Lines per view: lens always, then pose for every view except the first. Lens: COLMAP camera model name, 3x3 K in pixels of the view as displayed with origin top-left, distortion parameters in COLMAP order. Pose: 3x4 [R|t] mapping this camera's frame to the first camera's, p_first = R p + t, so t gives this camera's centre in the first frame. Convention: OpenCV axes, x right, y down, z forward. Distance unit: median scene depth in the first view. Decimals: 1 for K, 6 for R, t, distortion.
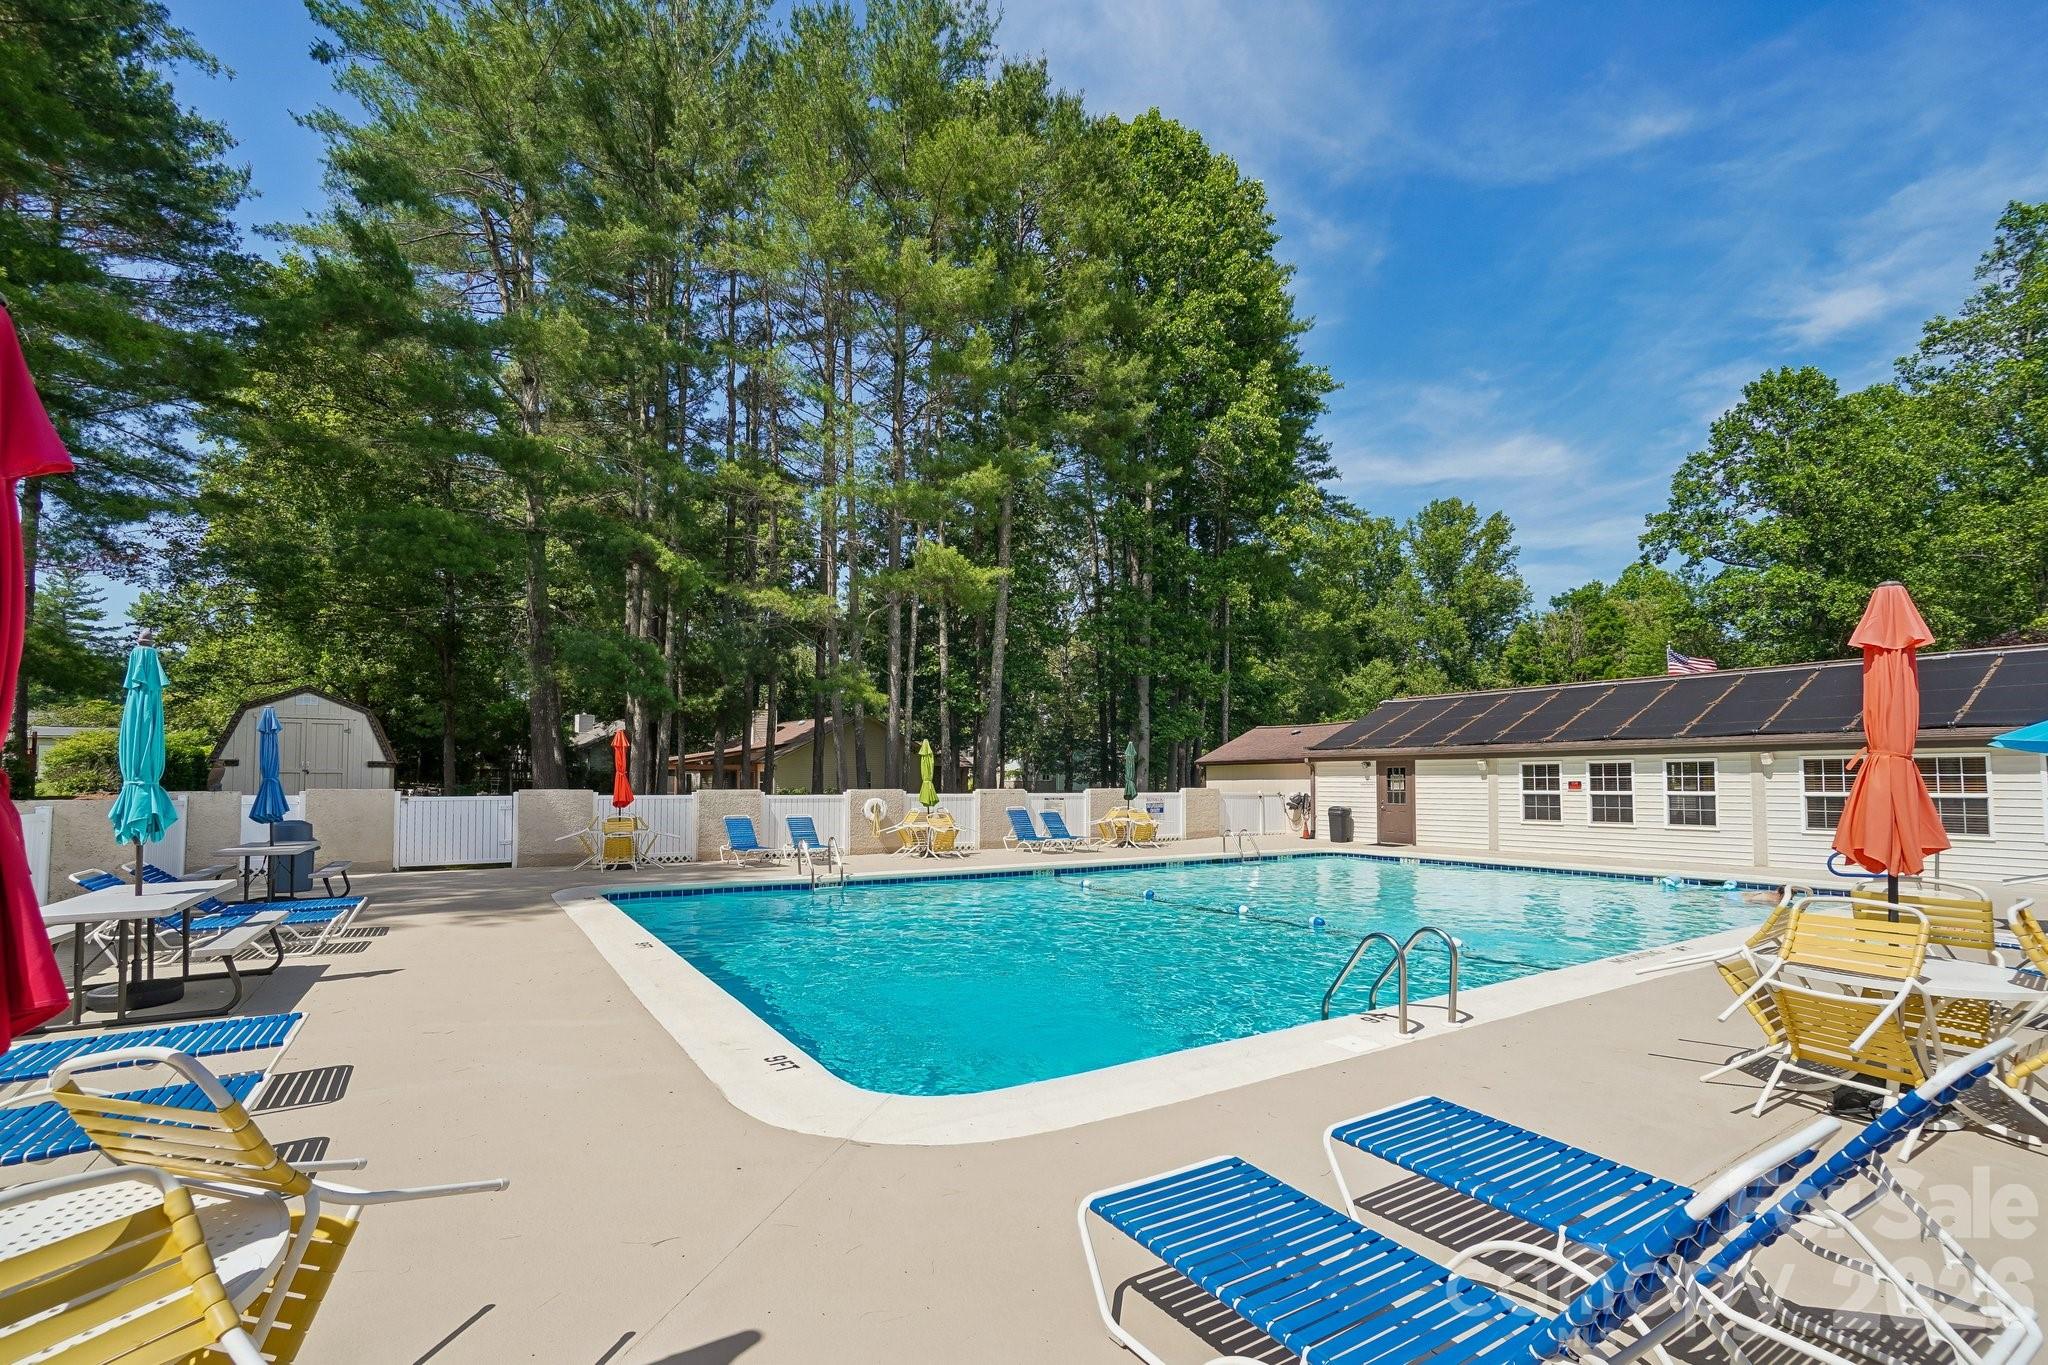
lens RADIAL K [[887.2, 0, 986.8], [0, 887.2, 747.1], [0, 0, 1]] dist [-0.080136, 0.000146]
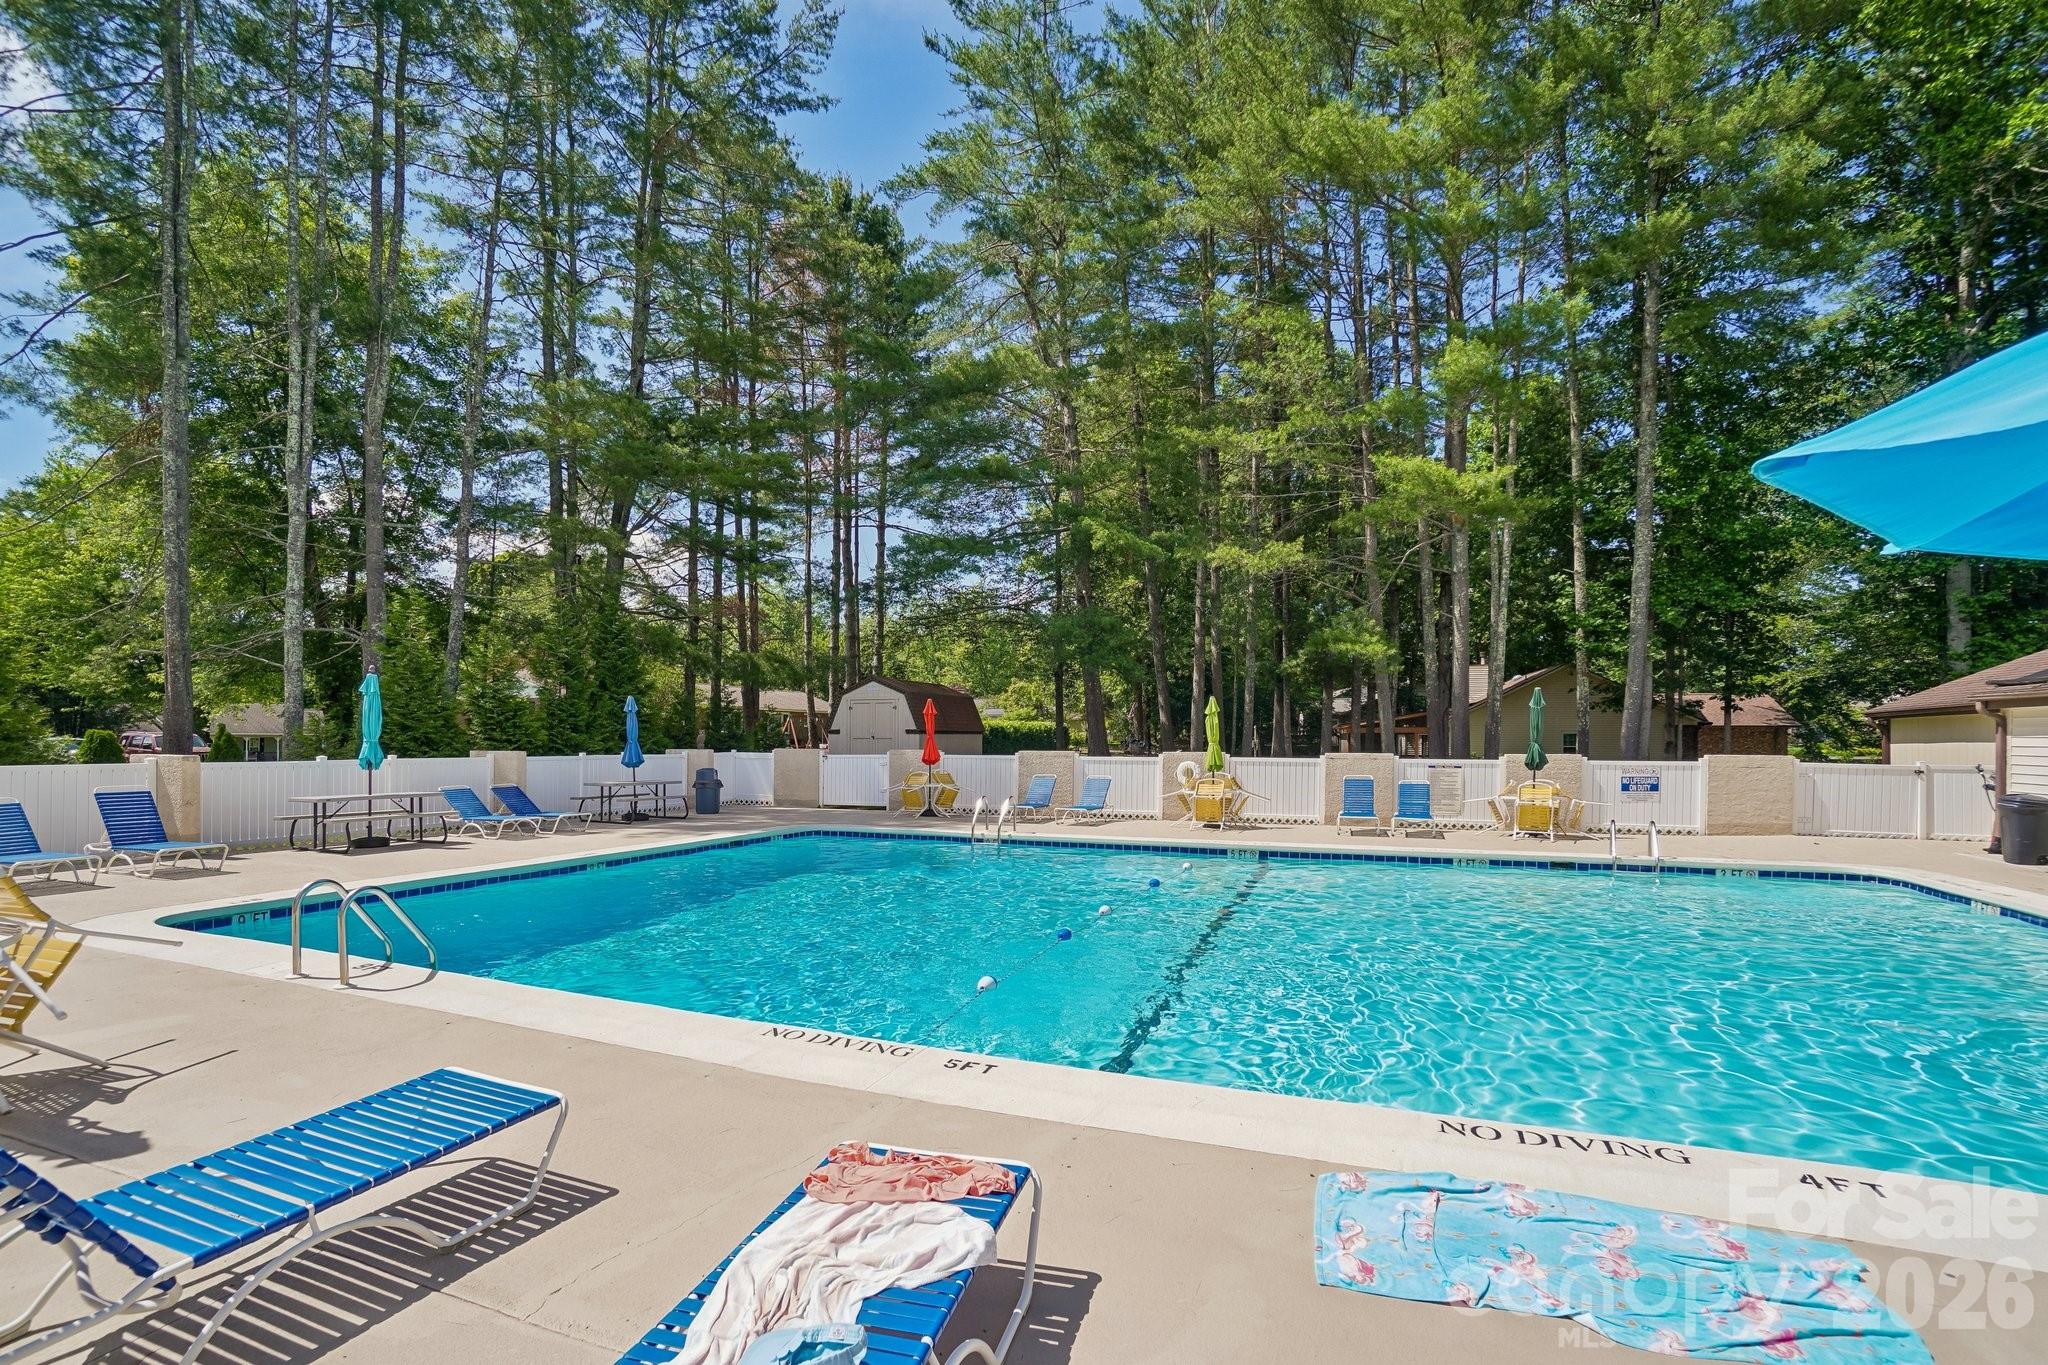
lens RADIAL K [[887.2, 0, 986.8], [0, 887.2, 747.1], [0, 0, 1]] dist [-0.080136, 0.000146]
pose [[0.611308, 0.002803, -0.791388, 0.474107], [0.028543, 0.999265, 0.025587, 0.013233], [0.790878, -0.038231, 0.610778, 0.270312]]
